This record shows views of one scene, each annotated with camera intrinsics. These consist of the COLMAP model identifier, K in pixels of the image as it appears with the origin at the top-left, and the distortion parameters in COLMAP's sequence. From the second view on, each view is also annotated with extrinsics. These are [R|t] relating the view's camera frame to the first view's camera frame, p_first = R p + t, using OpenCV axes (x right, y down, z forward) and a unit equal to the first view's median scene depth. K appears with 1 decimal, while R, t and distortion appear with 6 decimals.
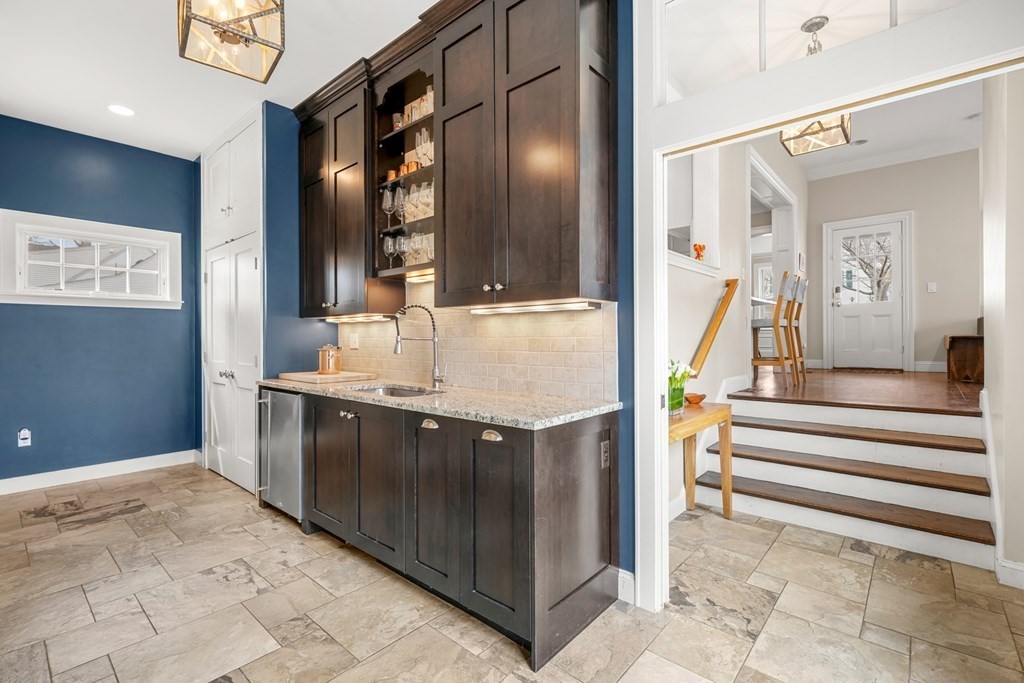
lens RADIAL K [[465.0, 0, 510.1], [0, 465.0, 336.8], [0, 0, 1]] dist [-0.003667, -0.000175]
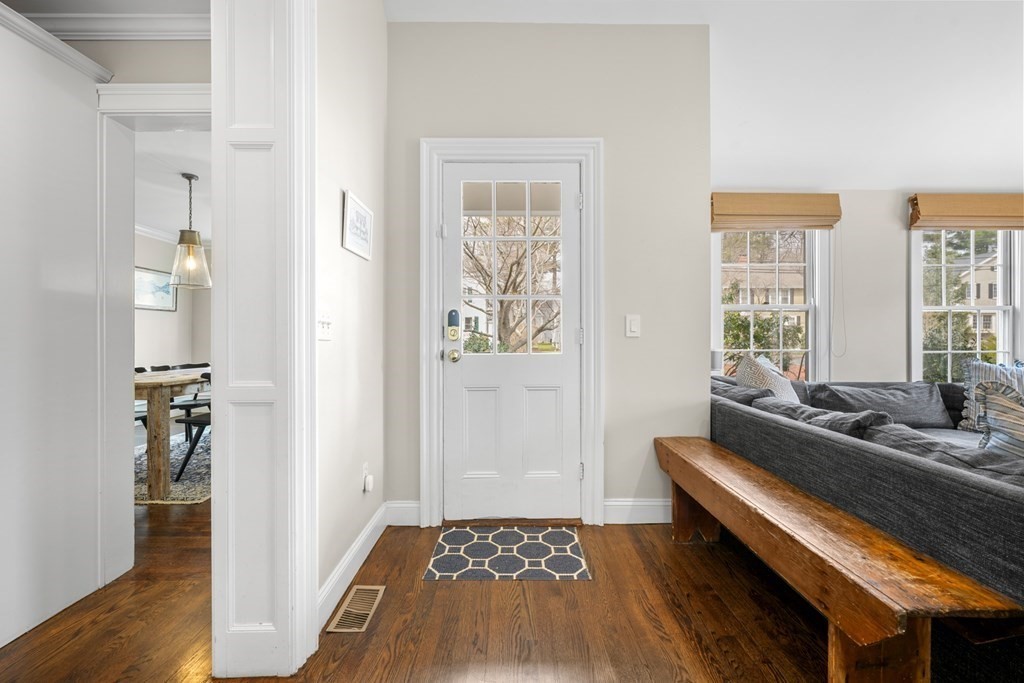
lens RADIAL K [[433.6, 0, 512.2], [0, 433.6, 339.3], [0, 0, 1]] dist [-0.001653, 0.000578]
pose [[0.746544, 0.001795, 0.665333, 0.510238], [-0.000754, 0.999998, -0.001852, -0.083467], [-0.665335, 0.000881, 0.746544, 0.709504]]
